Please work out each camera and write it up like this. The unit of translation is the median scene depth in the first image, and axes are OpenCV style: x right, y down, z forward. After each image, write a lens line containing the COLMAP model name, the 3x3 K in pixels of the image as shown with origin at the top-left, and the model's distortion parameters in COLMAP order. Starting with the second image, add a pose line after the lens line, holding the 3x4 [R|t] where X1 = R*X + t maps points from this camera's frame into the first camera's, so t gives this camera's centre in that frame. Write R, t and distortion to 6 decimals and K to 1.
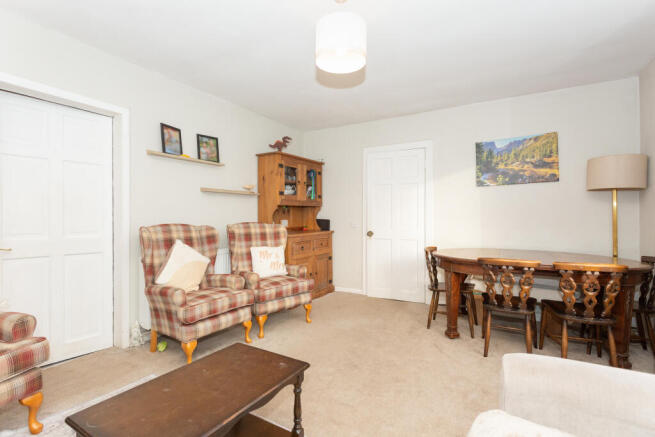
lens RADIAL K [[311.5, 0, 327.5], [0, 311.5, 218.5], [0, 0, 1]] dist [-0.000718, -0.000460]
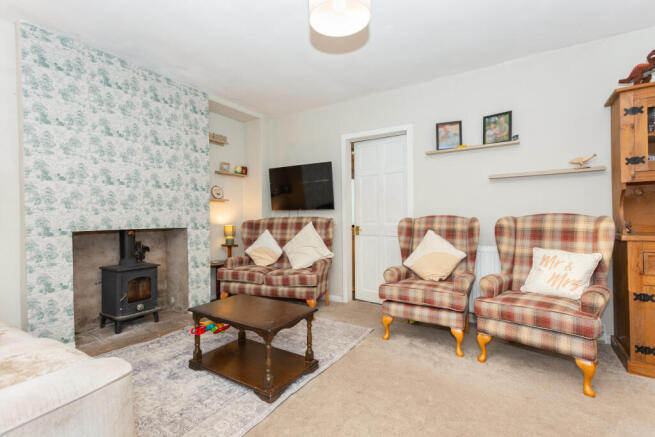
lens RADIAL K [[311.5, 0, 327.5], [0, 311.5, 218.5], [0, 0, 1]] dist [-0.000718, -0.000460]
pose [[-0.025141, 0.017225, -0.999536, 0.354386], [0.021245, 0.999635, 0.016693, 0.000678], [0.999458, -0.020815, -0.025498, 0.389387]]
